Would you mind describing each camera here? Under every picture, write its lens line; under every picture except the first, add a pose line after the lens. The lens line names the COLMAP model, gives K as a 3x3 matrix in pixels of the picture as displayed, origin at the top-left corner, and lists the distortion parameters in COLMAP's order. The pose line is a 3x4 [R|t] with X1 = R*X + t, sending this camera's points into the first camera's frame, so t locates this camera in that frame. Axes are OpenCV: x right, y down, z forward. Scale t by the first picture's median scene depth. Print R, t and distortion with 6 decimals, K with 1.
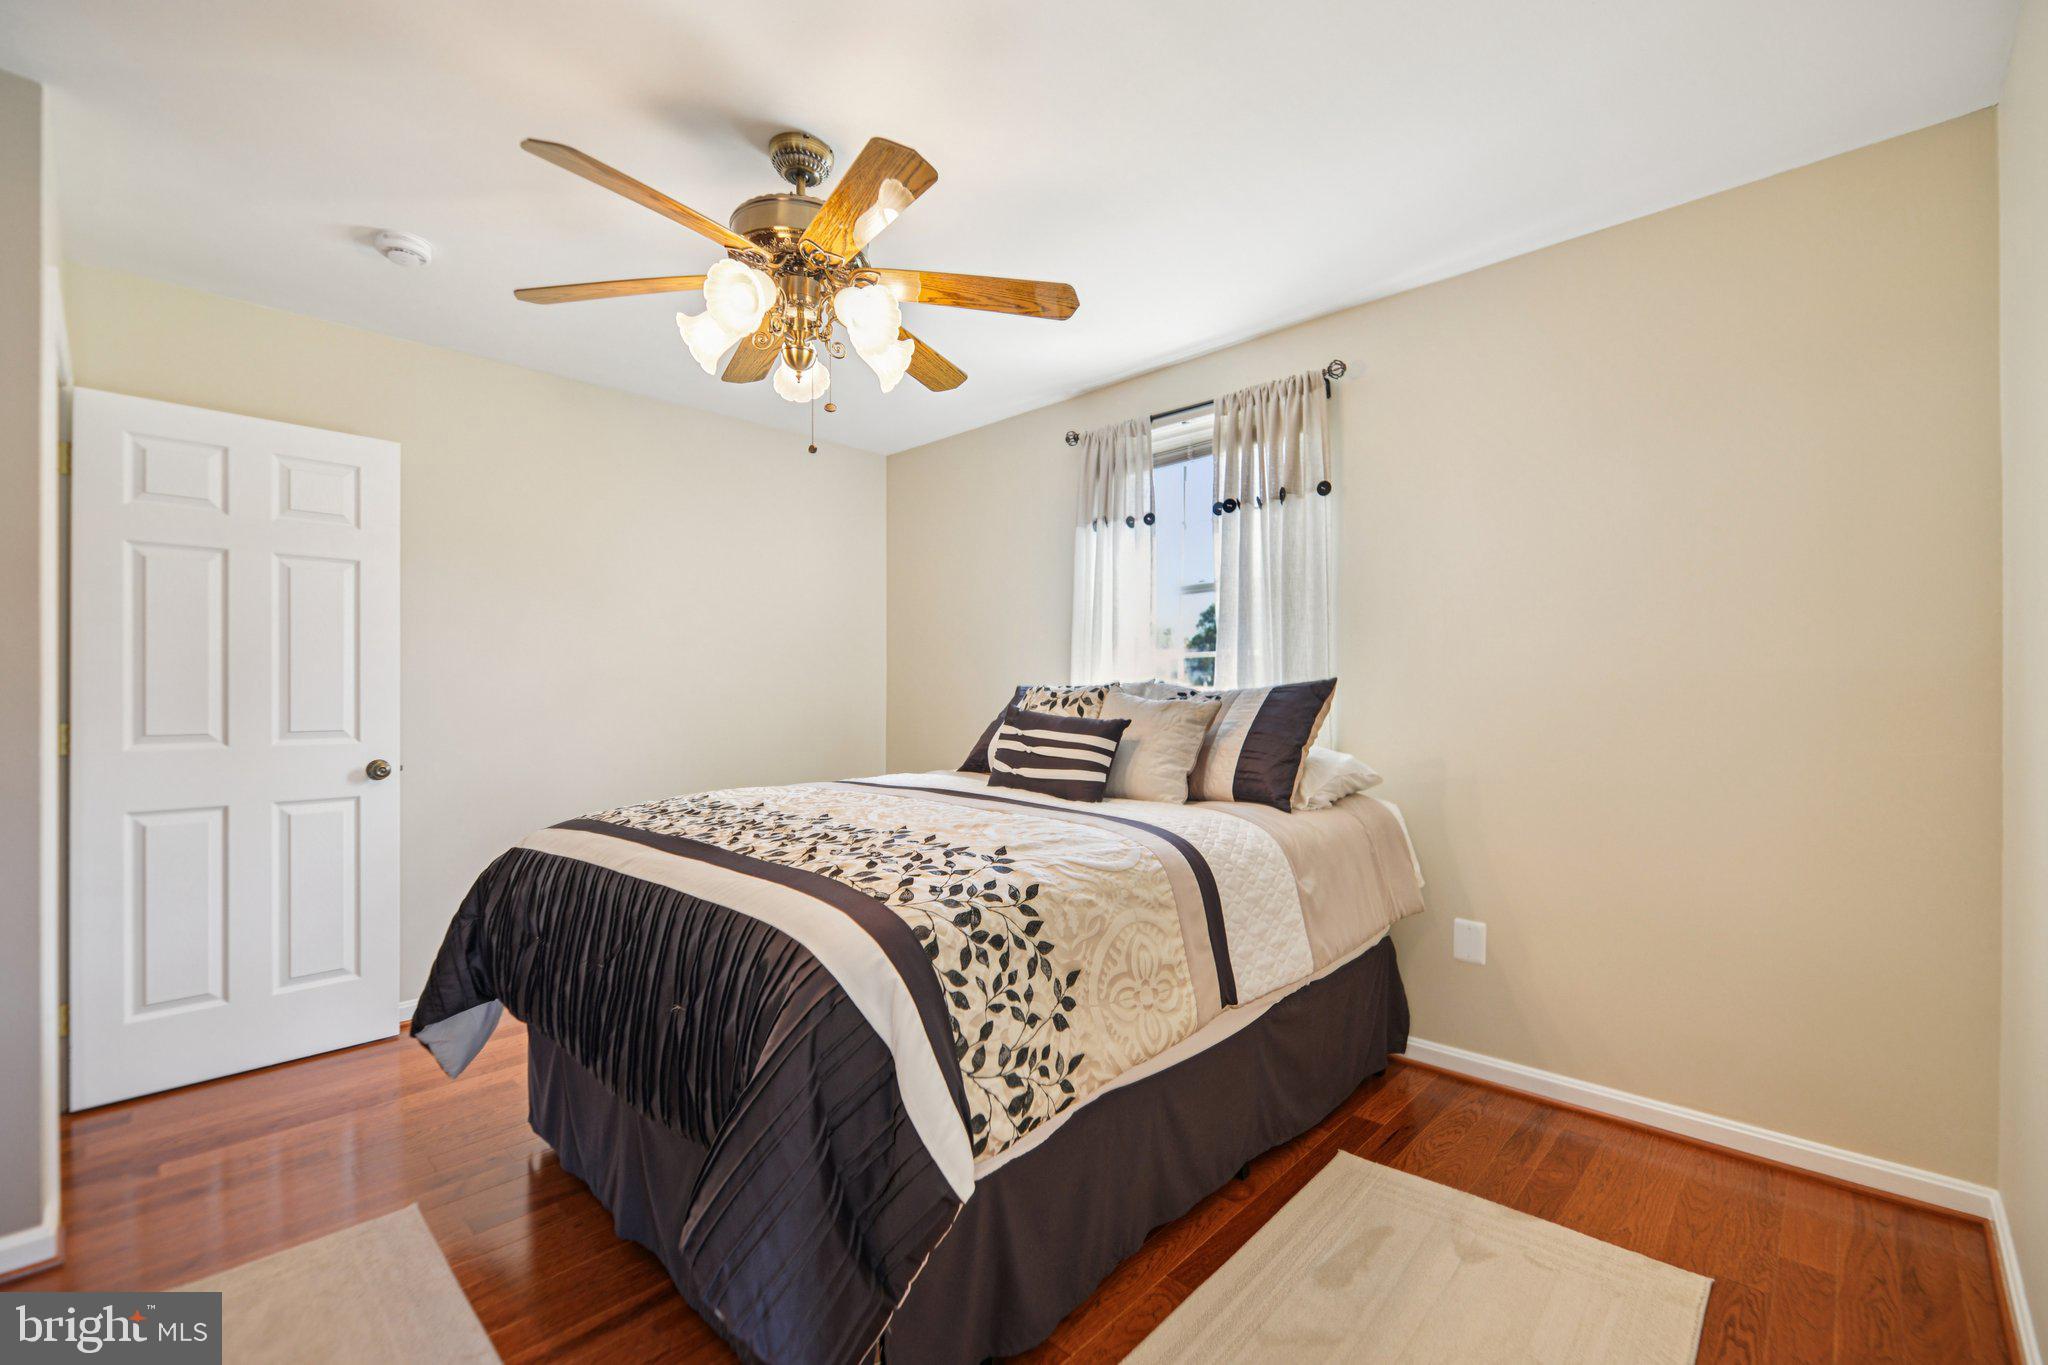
lens RADIAL K [[861.4, 0, 1013.1], [0, 861.4, 679.4], [0, 0, 1]] dist [-0.002279, -0.001712]
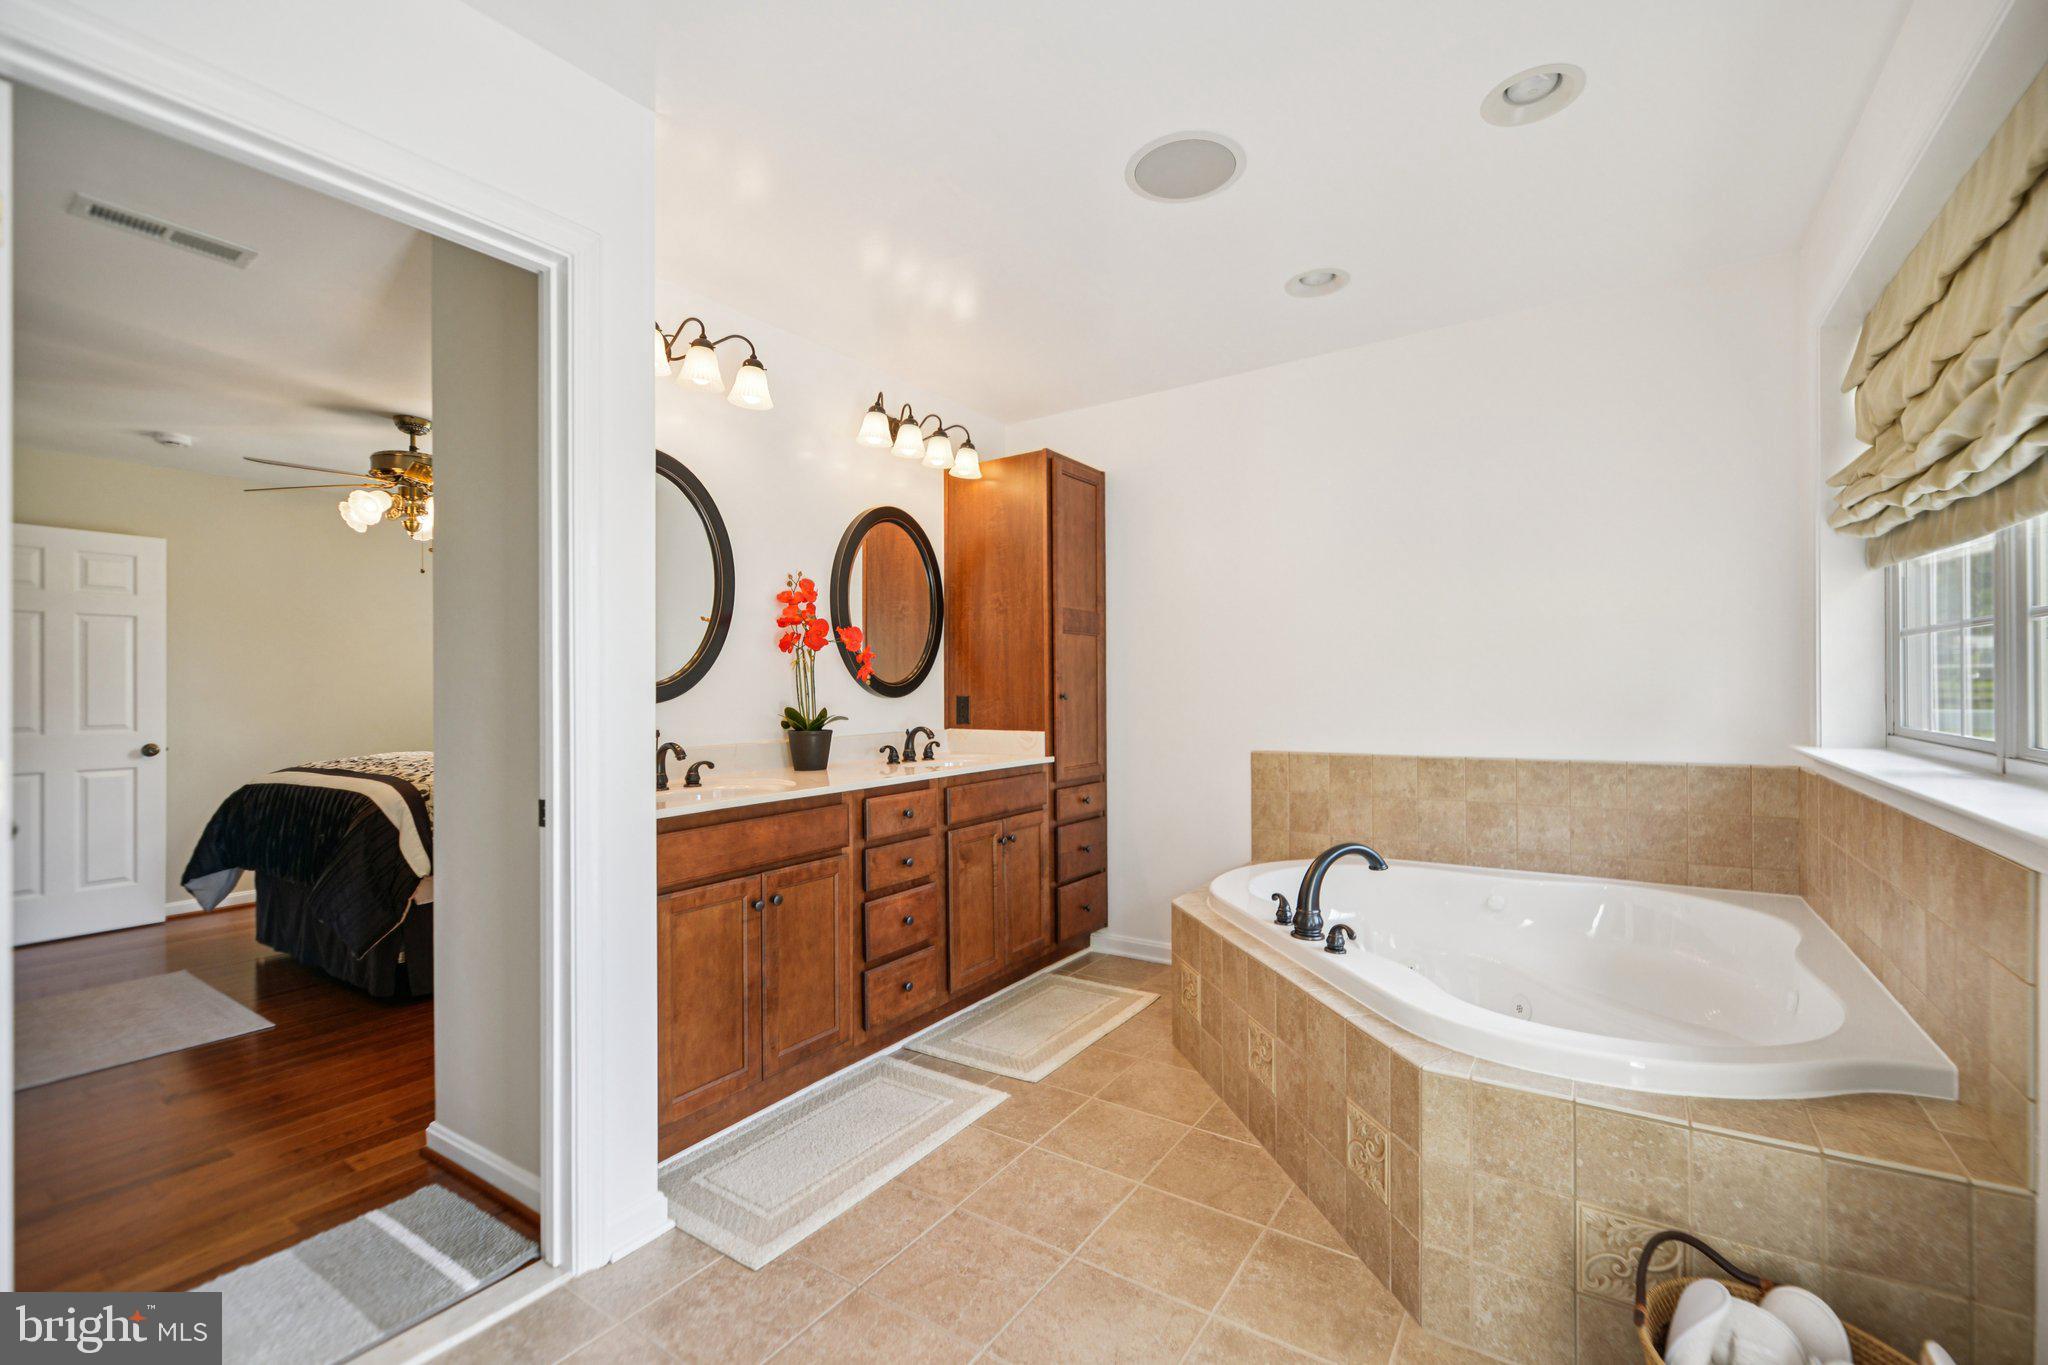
lens RADIAL K [[861.4, 0, 1022.3], [0, 861.4, 682.4], [0, 0, 1]] dist [-0.002279, -0.001712]
pose [[0.981776, -0.003730, 0.190003, 0.701099], [0.004375, 0.999986, -0.002978, -0.008214], [-0.189989, 0.003755, 0.981779, -1.118230]]
